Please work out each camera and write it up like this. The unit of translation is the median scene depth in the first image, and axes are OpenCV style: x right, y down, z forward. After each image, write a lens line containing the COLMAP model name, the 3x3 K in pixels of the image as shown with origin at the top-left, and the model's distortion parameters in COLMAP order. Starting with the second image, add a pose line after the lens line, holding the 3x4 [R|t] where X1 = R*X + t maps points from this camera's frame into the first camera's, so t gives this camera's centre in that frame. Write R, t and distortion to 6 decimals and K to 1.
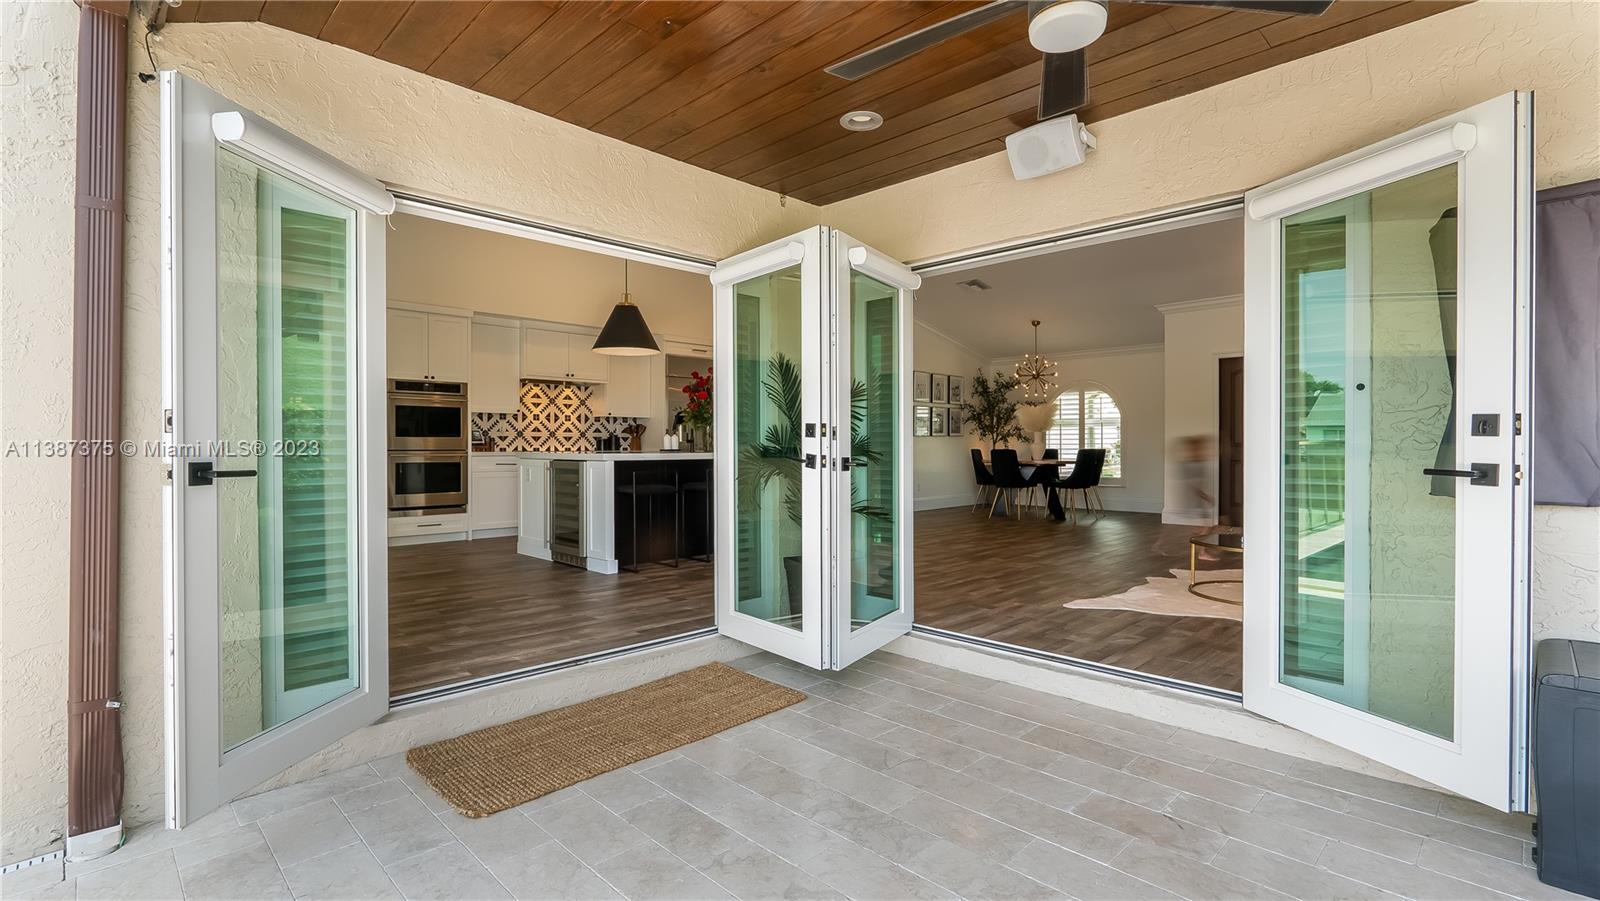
lens RADIAL K [[735.6, 0, 797.4], [0, 735.6, 444.8], [0, 0, 1]] dist [-0.005330, -0.000489]
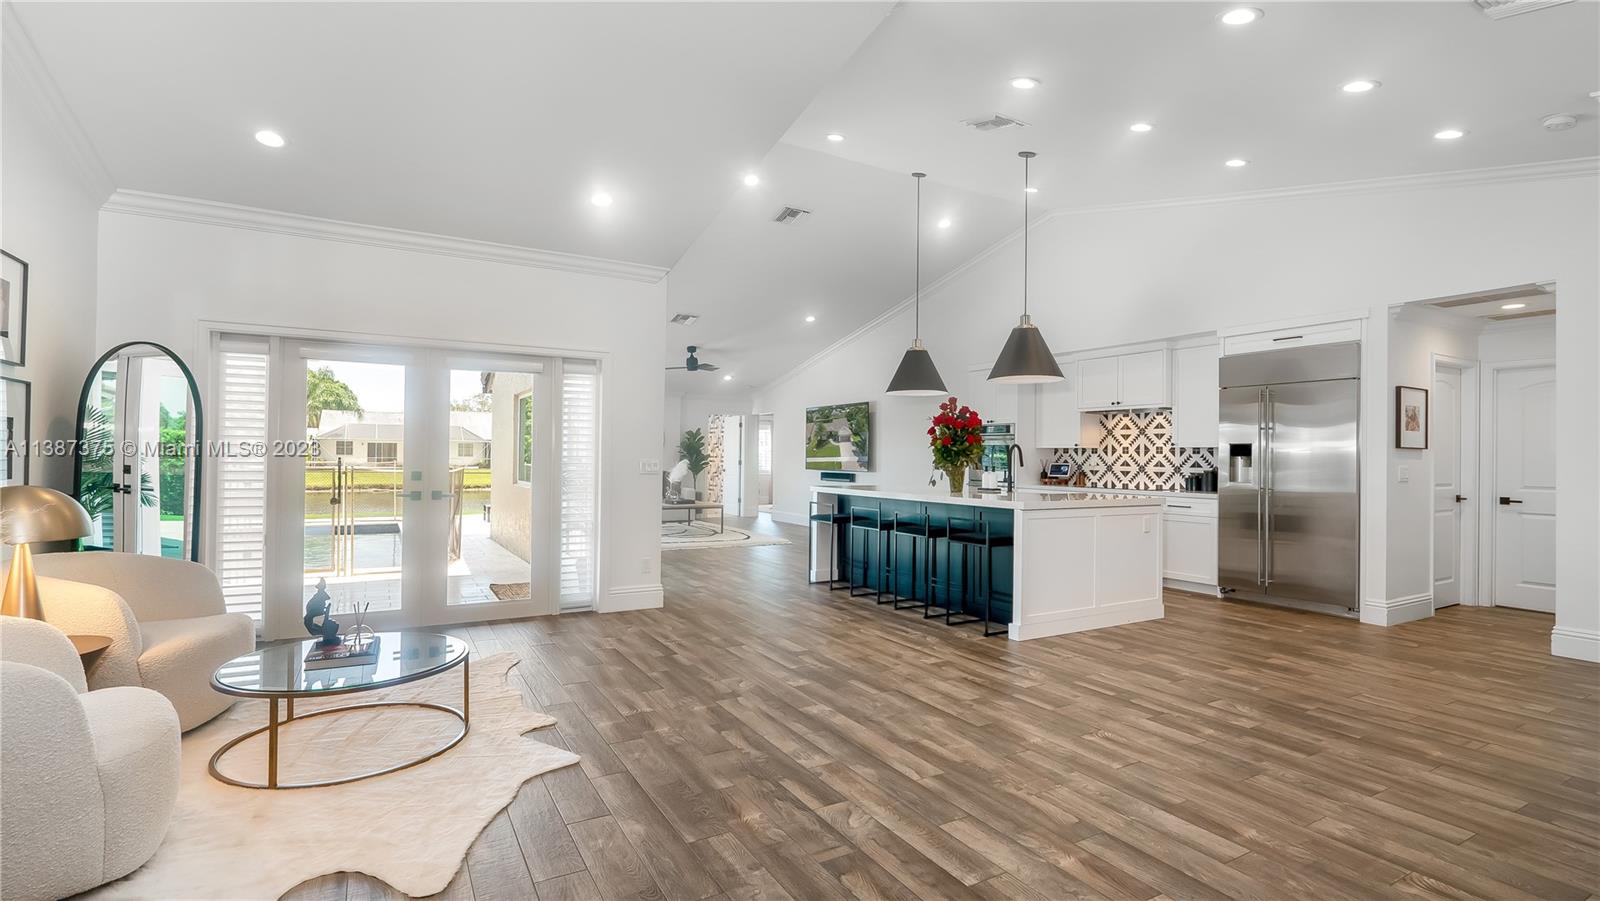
lens RADIAL K [[735.6, 0, 801.5], [0, 735.6, 451.3], [0, 0, 1]] dist [-0.005330, -0.000489]
pose [[-0.258141, -0.011097, -0.966044, 0.630201], [-0.012579, 0.999888, -0.008124, -0.023236], [0.966025, 0.010054, -0.258252, 0.831845]]
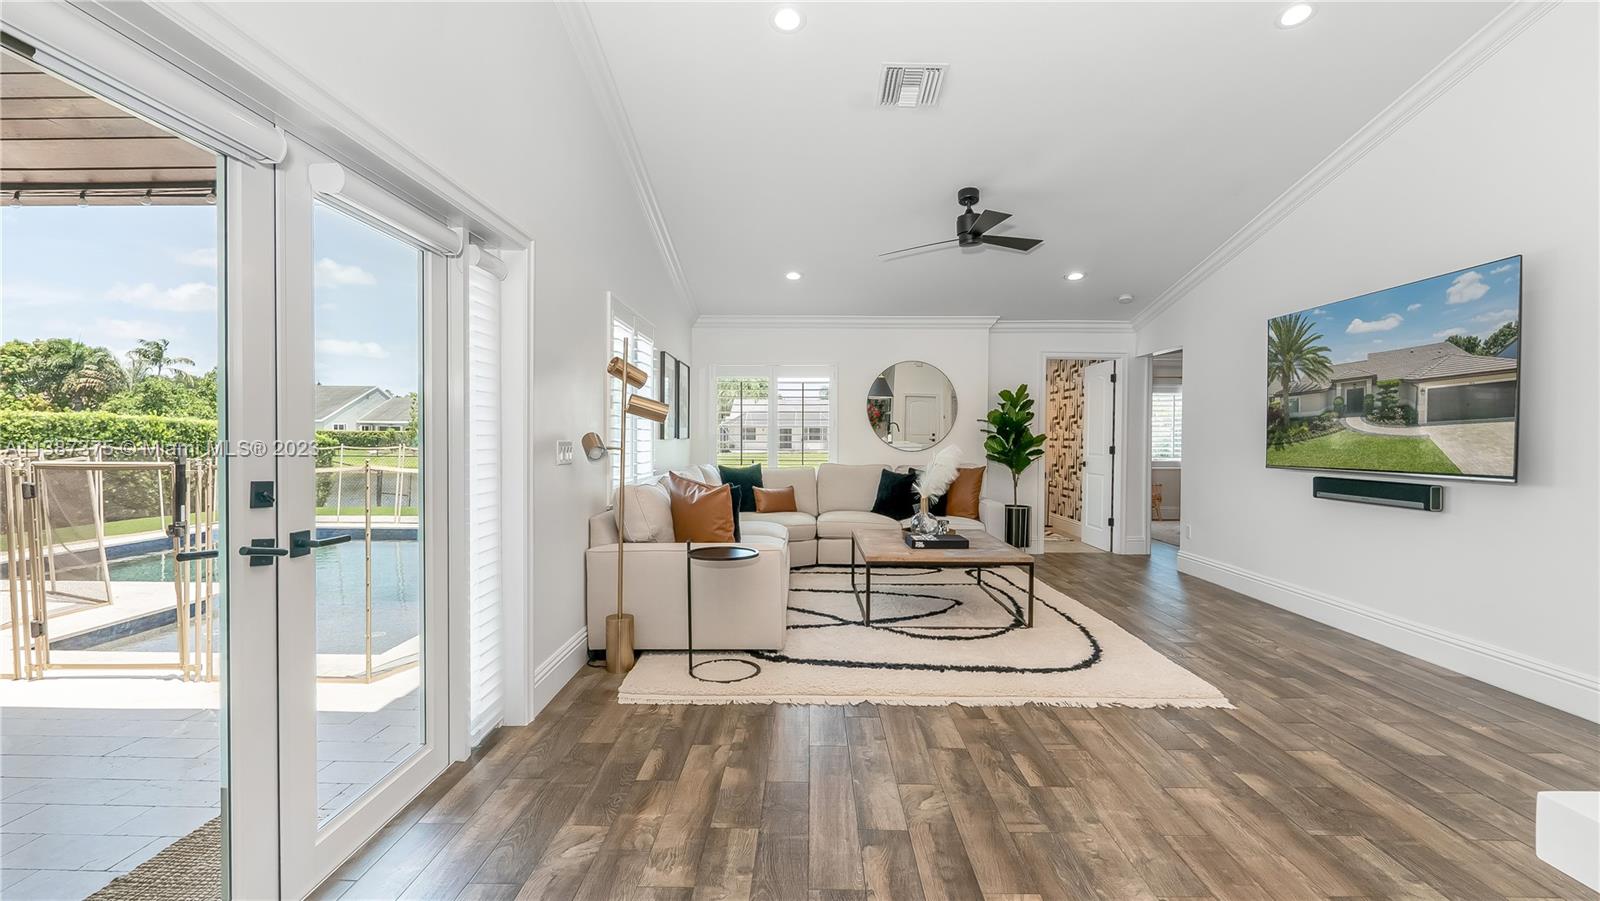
lens RADIAL K [[735.6, 0, 812.4], [0, 735.6, 453.3], [0, 0, 1]] dist [-0.005330, -0.000489]
pose [[-0.705137, 0.010415, -0.708995, -0.076433], [-0.006835, 0.999746, 0.021484, -0.022272], [0.709039, 0.019995, -0.704886, 0.629819]]
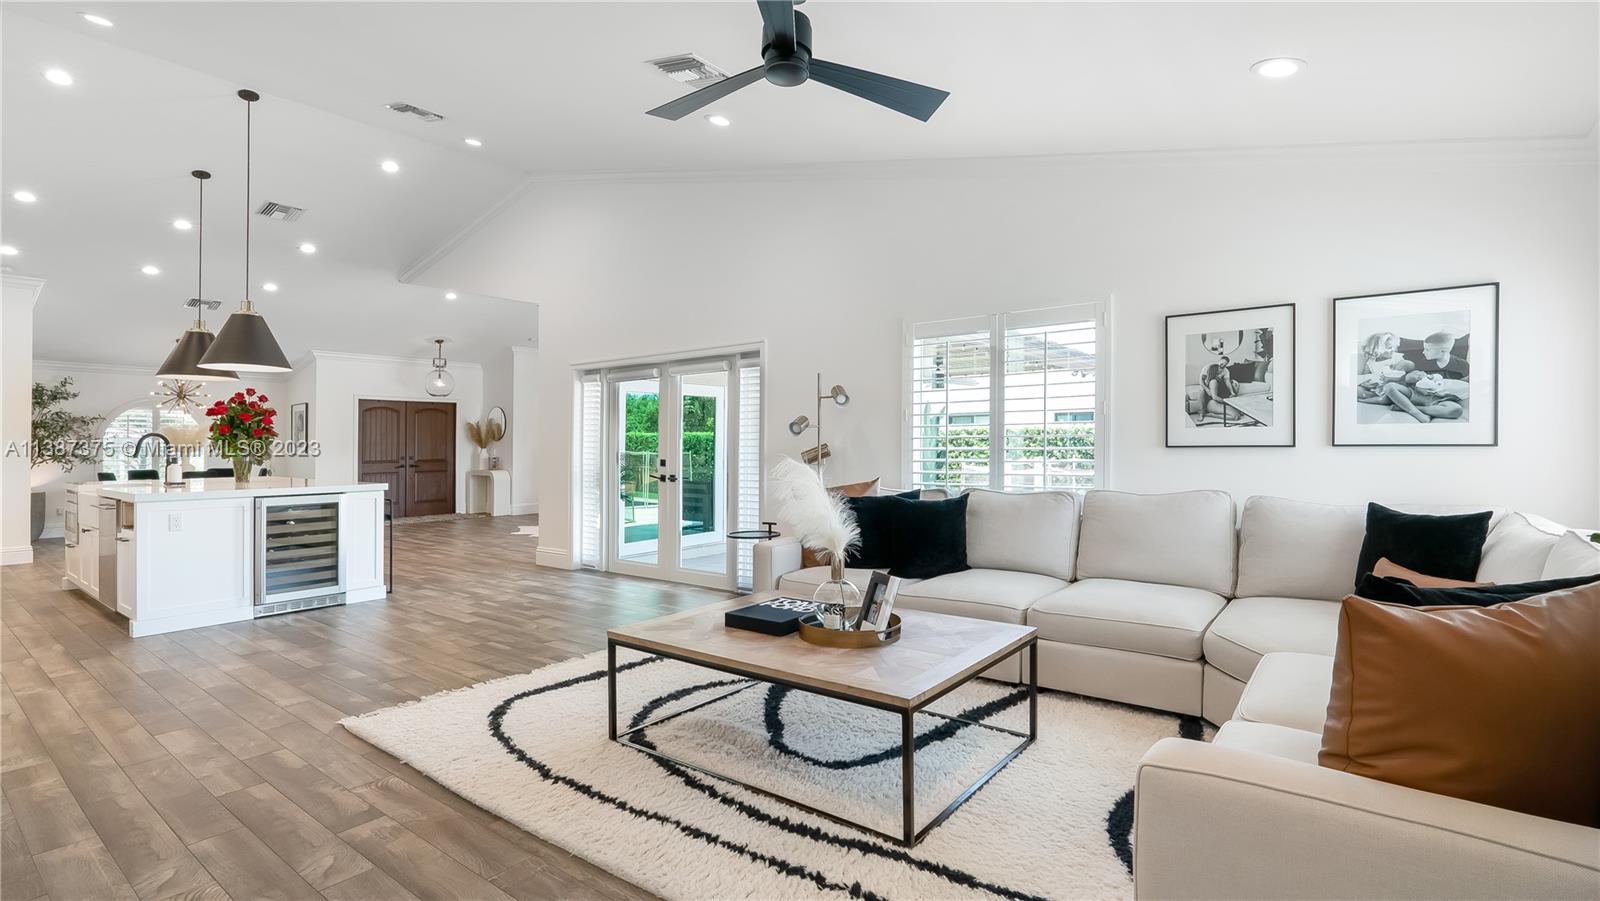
lens RADIAL K [[735.6, 0, 809.6], [0, 735.6, 427.4], [0, 0, 1]] dist [-0.005330, -0.000489]
pose [[-0.137178, 0.022491, 0.990291, -0.880097], [0.009751, 0.999724, -0.021354, -0.025335], [-0.990498, 0.006727, -0.137360, 0.340843]]
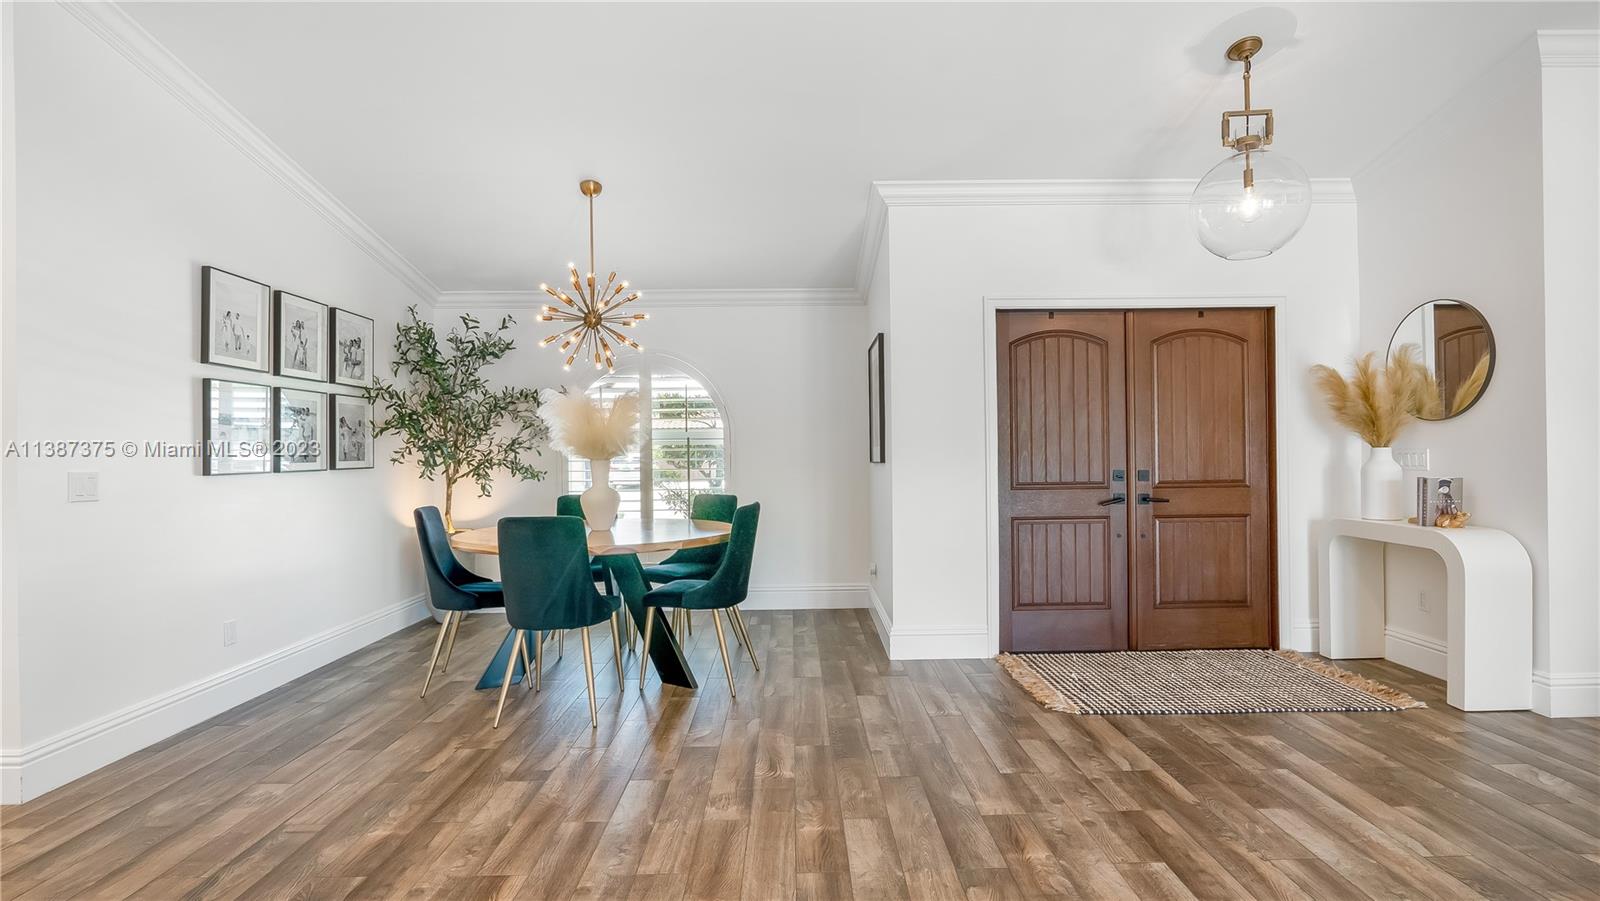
lens RADIAL K [[735.6, 0, 793.9], [0, 735.6, 440.0], [0, 0, 1]] dist [-0.005330, -0.000489]
pose [[0.695053, 0.002443, 0.718954, 0.130618], [0.014050, 0.999757, -0.016980, -0.022607], [-0.718821, 0.021904, 0.694850, 0.739914]]
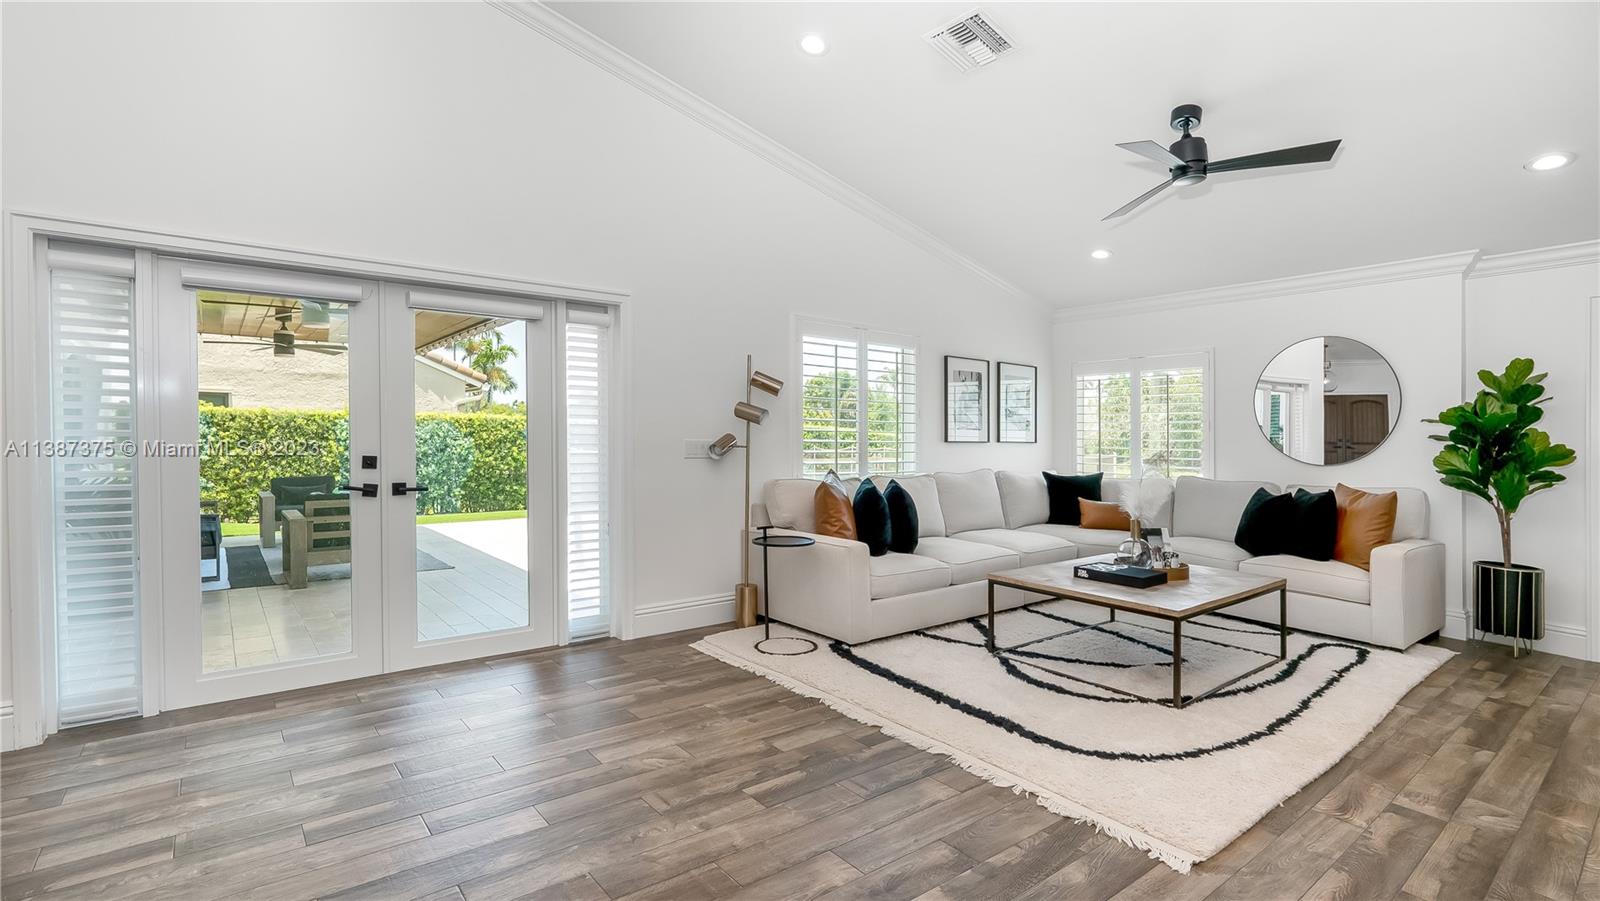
lens RADIAL K [[735.6, 0, 765.7], [0, 735.6, 462.1], [0, 0, 1]] dist [-0.005330, -0.000489]
pose [[-0.991126, -0.021058, 0.131247, -0.379070], [-0.016440, 0.999210, 0.036171, -0.024781], [-0.131905, 0.033693, -0.990690, 0.767372]]
